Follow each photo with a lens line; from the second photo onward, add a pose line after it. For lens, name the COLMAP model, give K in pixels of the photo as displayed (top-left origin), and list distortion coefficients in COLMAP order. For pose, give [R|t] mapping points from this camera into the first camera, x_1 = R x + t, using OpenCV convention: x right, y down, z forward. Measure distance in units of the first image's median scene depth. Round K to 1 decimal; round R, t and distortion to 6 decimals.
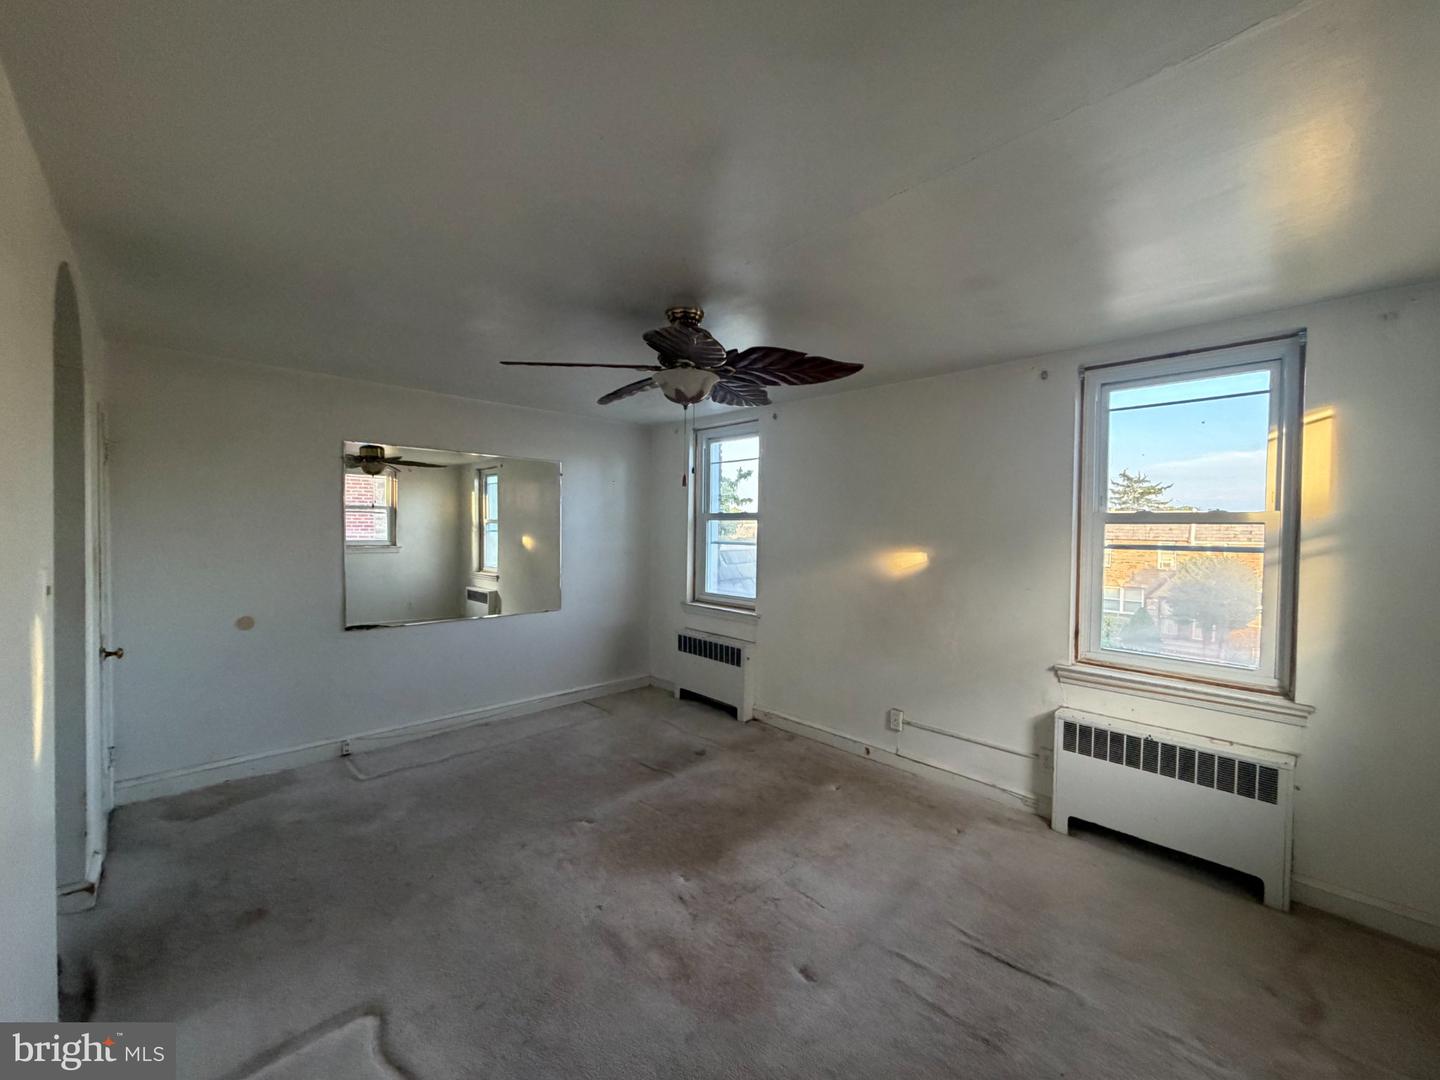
lens RADIAL K [[575.9, 0, 714.5], [0, 575.9, 540.4], [0, 0, 1]] dist [-0.000713, 0.000296]
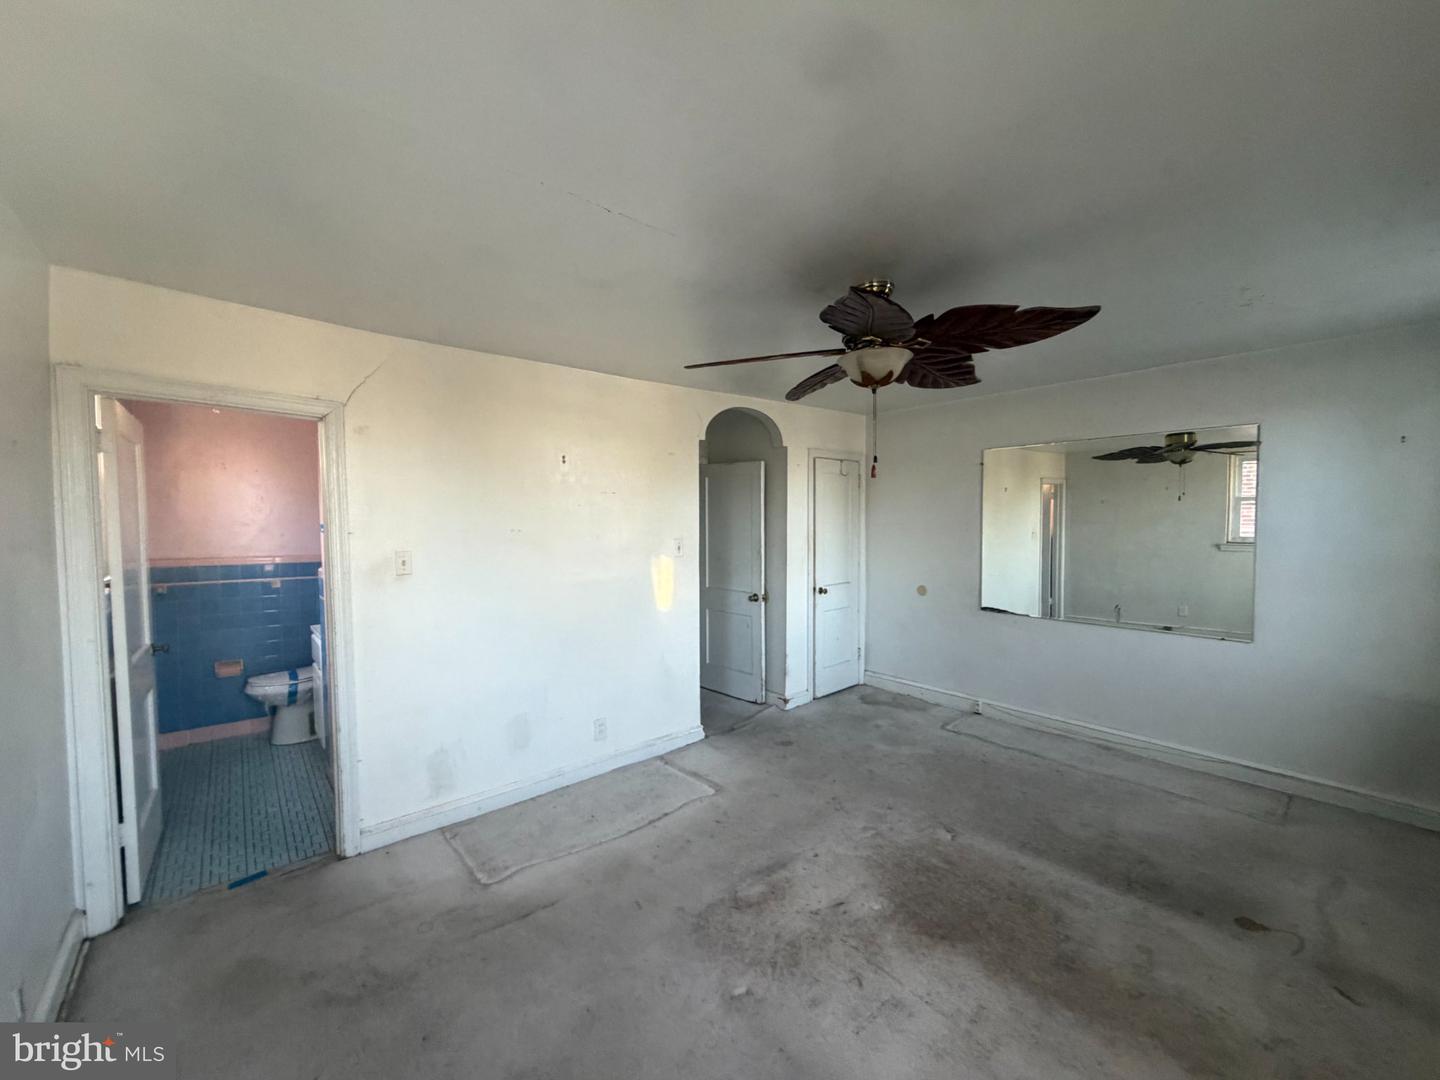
lens RADIAL K [[575.9, 0, 714.5], [0, 575.9, 540.4], [0, 0, 1]] dist [-0.000713, 0.000296]
pose [[-0.066487, 0.028741, -0.997373, 0.623371], [-0.016054, 0.999425, 0.029871, -0.012703], [0.997658, 0.017998, -0.065988, 0.574510]]
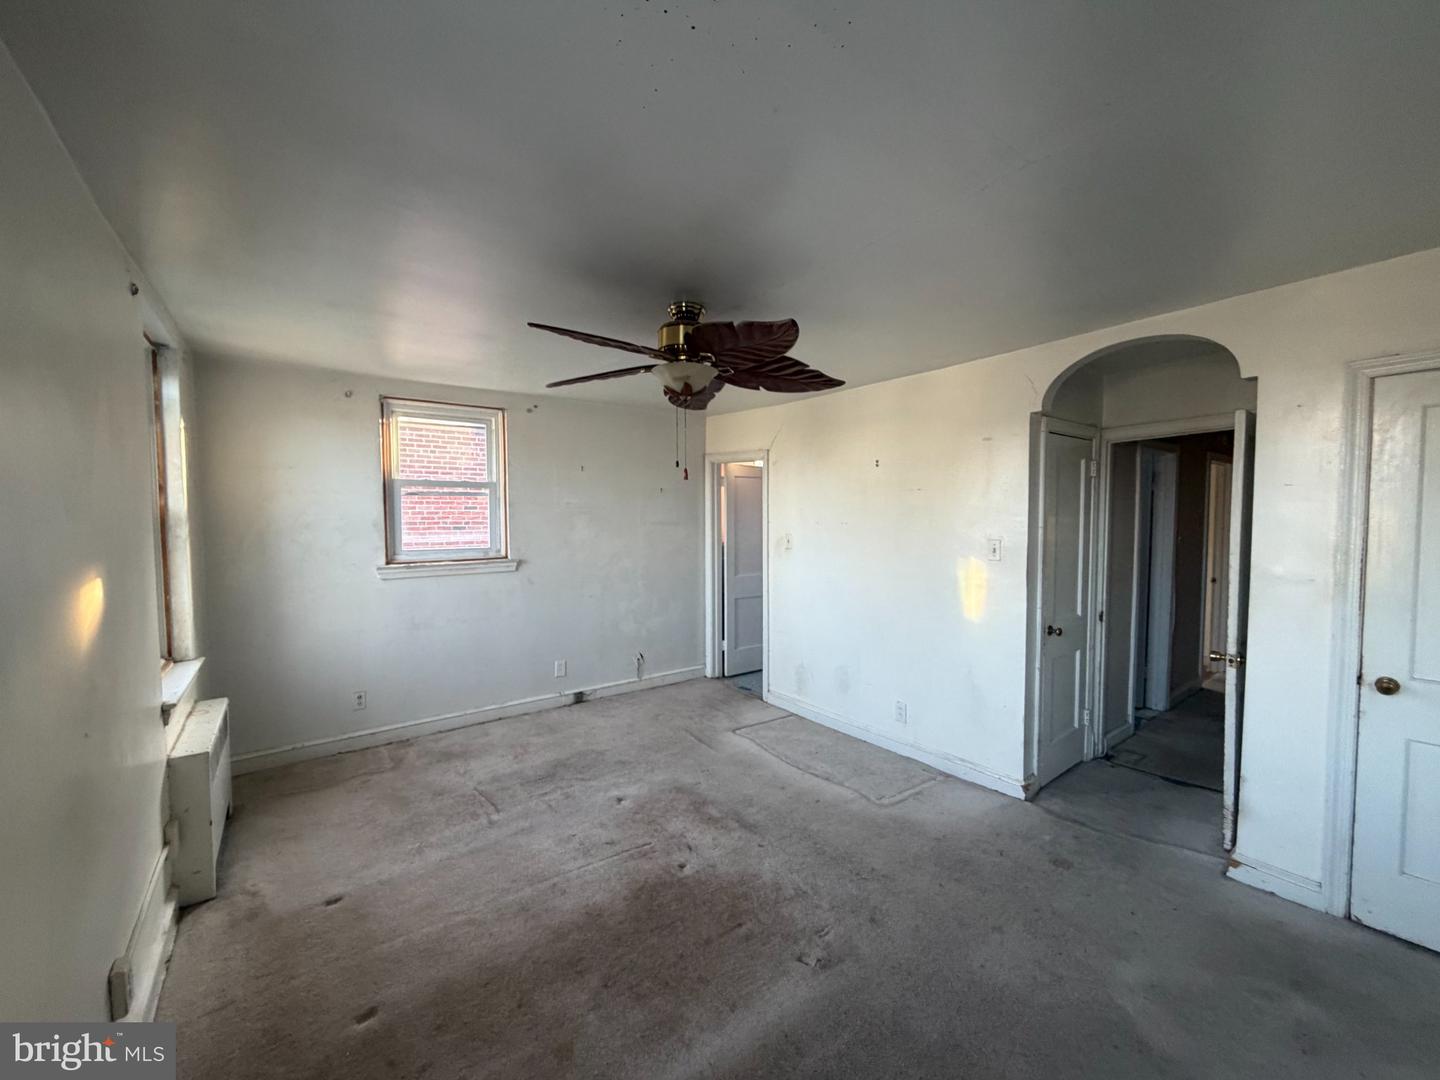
lens RADIAL K [[575.9, 0, 714.5], [0, 575.9, 540.4], [0, 0, 1]] dist [-0.000713, 0.000296]
pose [[-0.990602, -0.011654, 0.136278, -0.171301], [-0.002180, 0.997582, 0.069464, -0.043721], [-0.136758, 0.068514, -0.988232, 1.418267]]
